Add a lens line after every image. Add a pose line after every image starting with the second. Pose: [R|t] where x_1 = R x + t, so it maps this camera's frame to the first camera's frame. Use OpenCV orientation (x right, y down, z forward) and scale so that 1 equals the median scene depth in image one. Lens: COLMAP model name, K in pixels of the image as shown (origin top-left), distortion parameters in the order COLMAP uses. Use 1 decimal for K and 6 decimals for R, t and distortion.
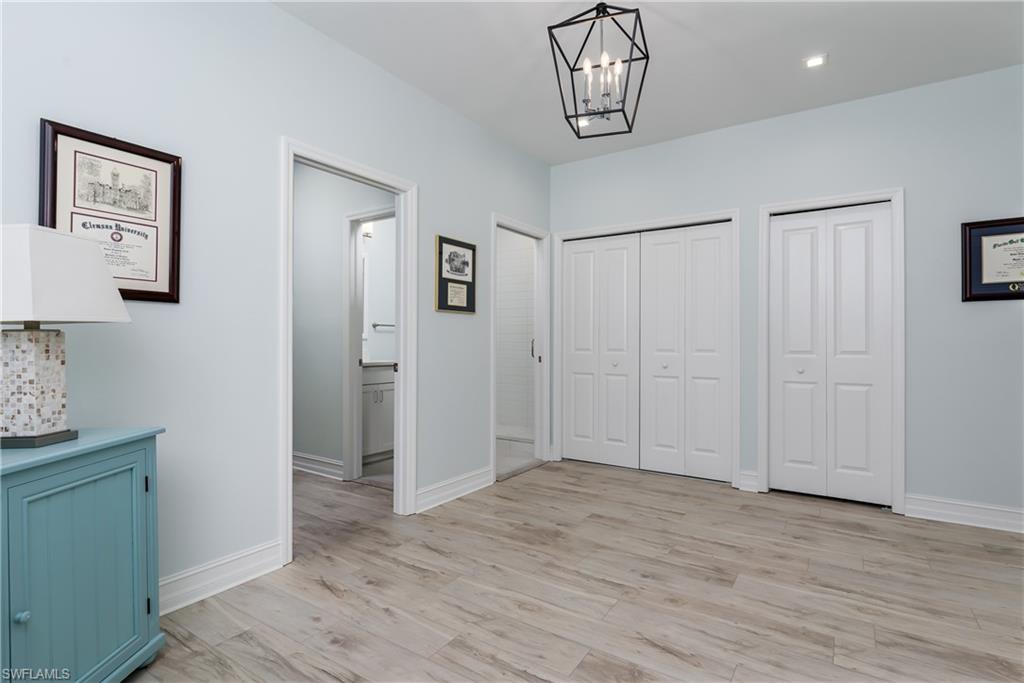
lens RADIAL K [[504.9, 0, 511.6], [0, 504.9, 342.3], [0, 0, 1]] dist [0.001182, 0.000312]
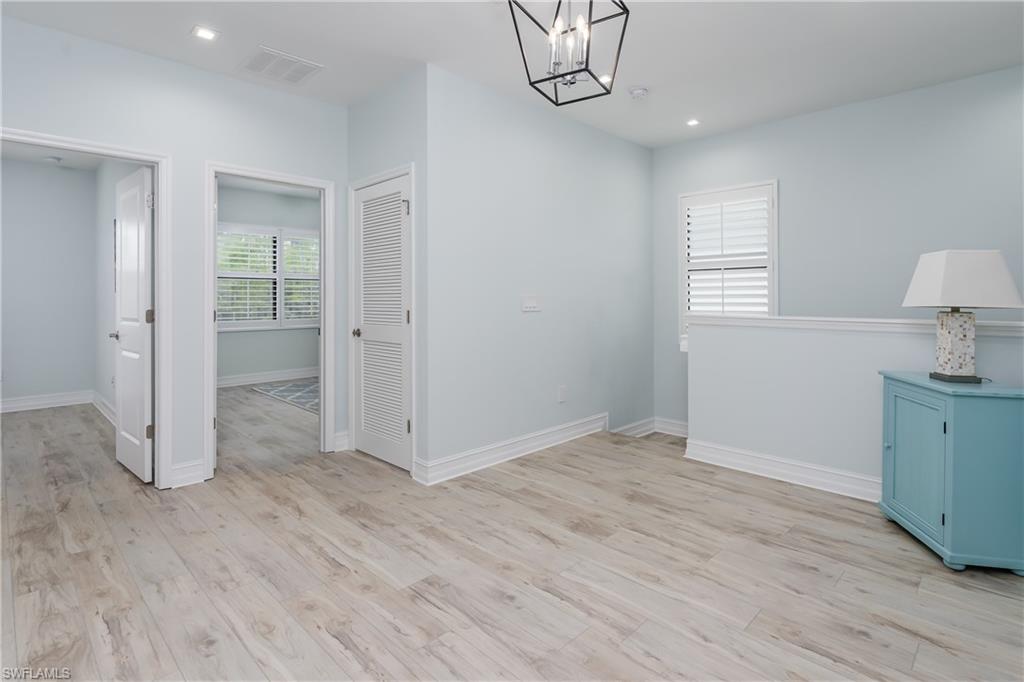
lens RADIAL K [[504.9, 0, 490.8], [0, 504.9, 295.8], [0, 0, 1]] dist [0.001182, 0.000312]
pose [[-0.975743, 0.001709, 0.218914, 0.118255], [0.000819, 0.999991, -0.004155, -0.048173], [-0.218919, -0.003875, -0.975735, 1.991195]]
